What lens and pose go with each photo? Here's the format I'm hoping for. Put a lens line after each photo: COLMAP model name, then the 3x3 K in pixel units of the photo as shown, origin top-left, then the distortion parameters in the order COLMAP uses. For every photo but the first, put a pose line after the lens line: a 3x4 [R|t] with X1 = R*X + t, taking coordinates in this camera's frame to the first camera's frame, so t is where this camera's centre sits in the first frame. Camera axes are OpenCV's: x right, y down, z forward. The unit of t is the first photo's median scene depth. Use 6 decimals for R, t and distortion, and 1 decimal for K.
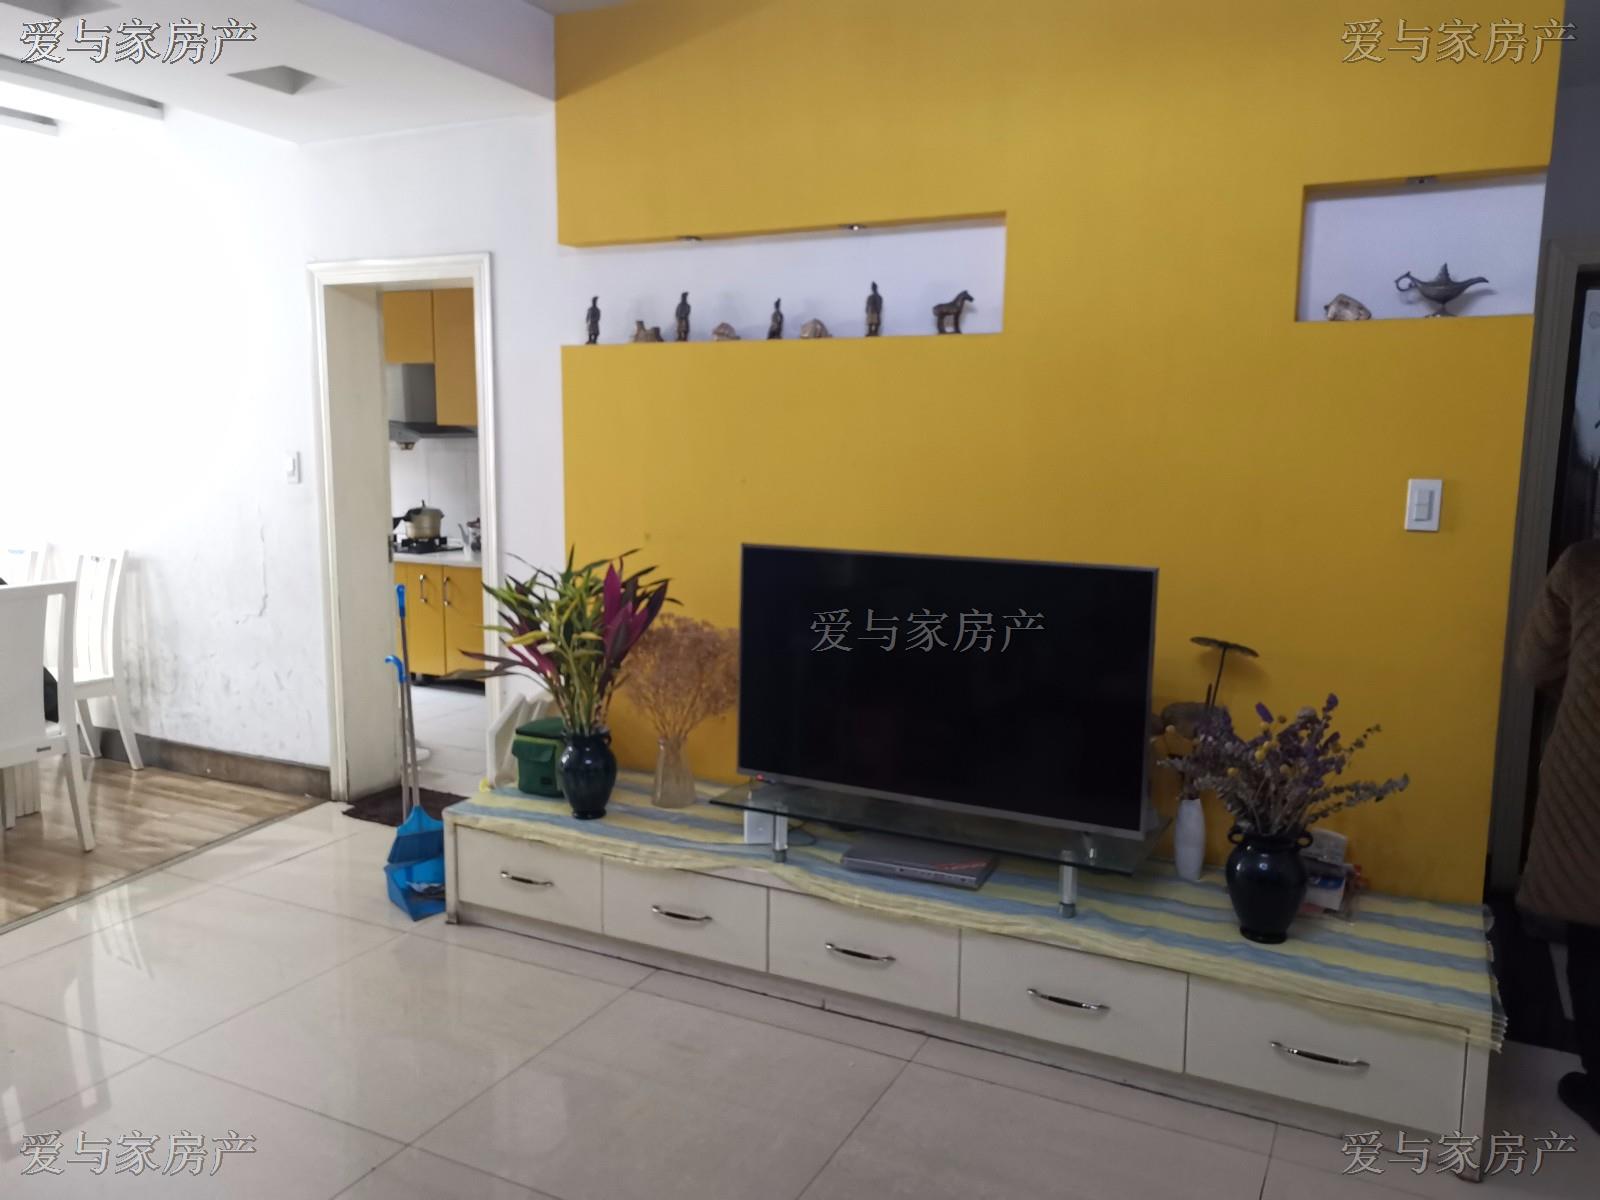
lens RADIAL K [[1246.4, 0, 803.7], [0, 1246.4, 596.1], [0, 0, 1]] dist [0.005077, 0.000447]
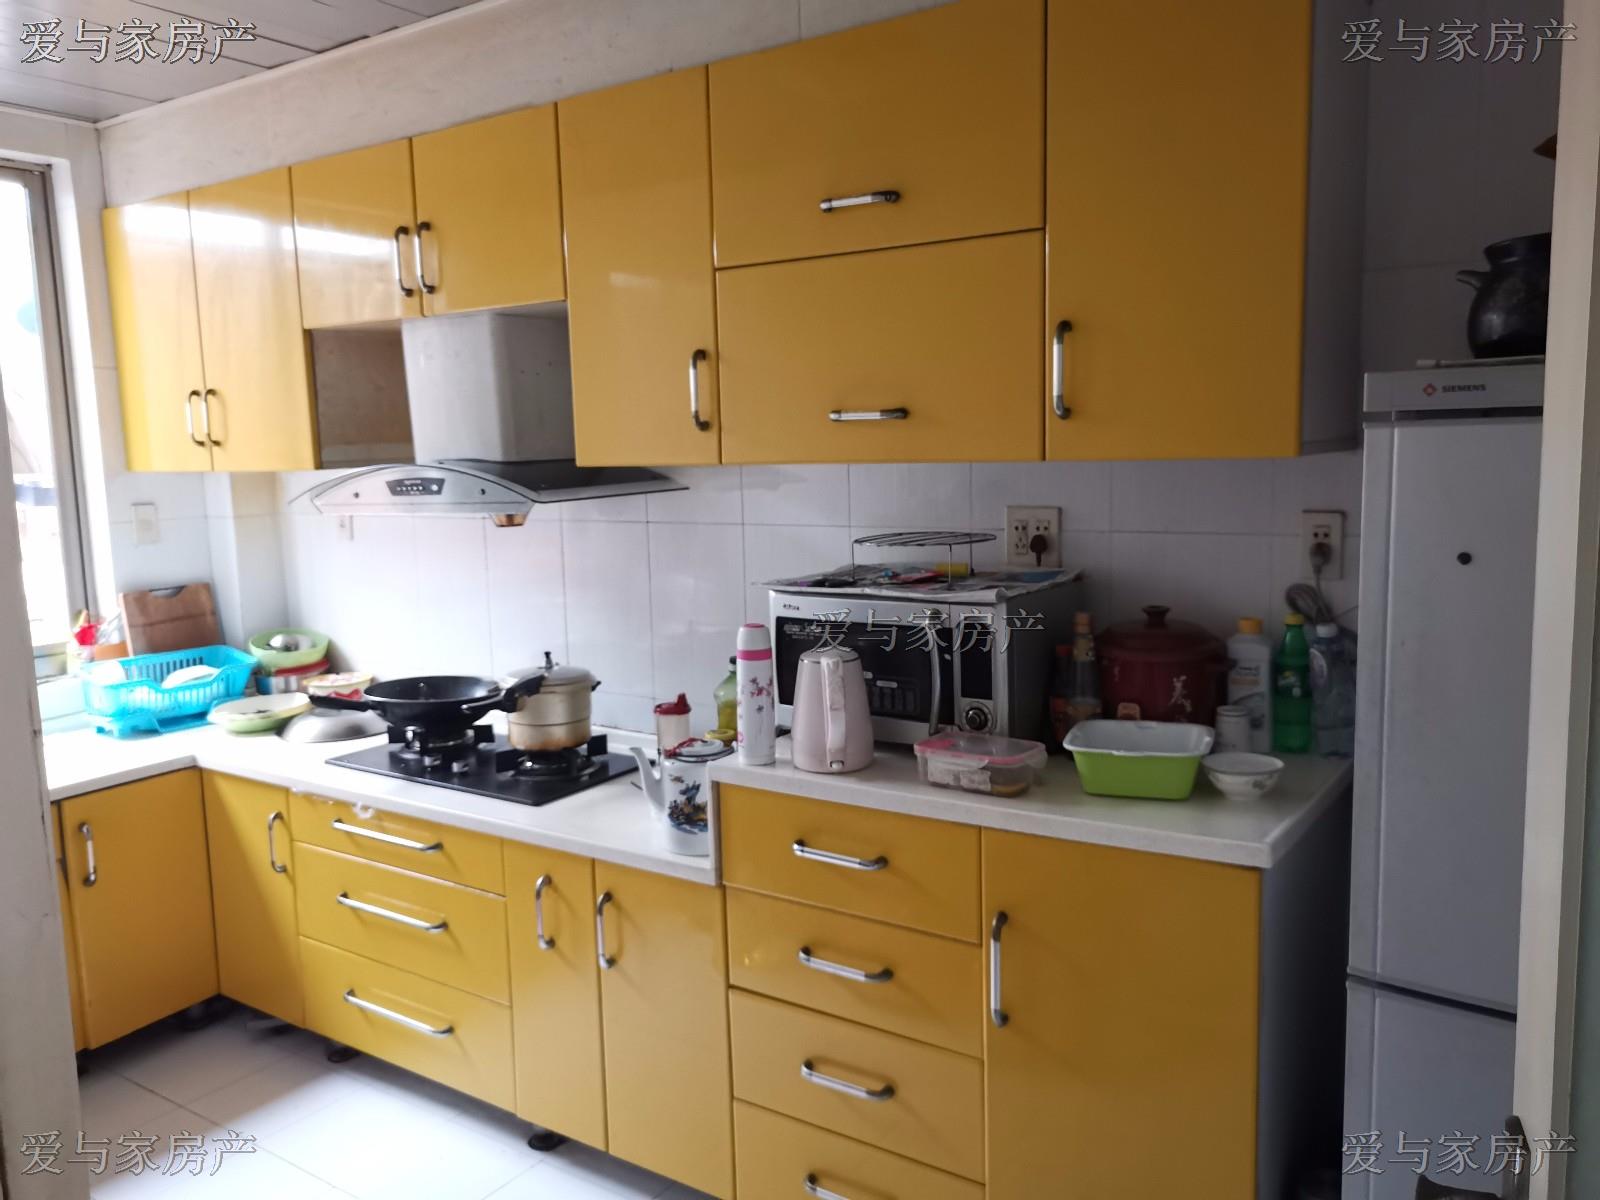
lens RADIAL K [[1246.4, 0, 797.3], [0, 1246.4, 604.4], [0, 0, 1]] dist [0.005077, 0.000447]
pose [[0.990492, -0.024236, -0.135417, -0.170158], [0.020497, 0.999371, -0.028940, -0.079774], [0.136033, 0.025889, 0.990366, 0.611751]]
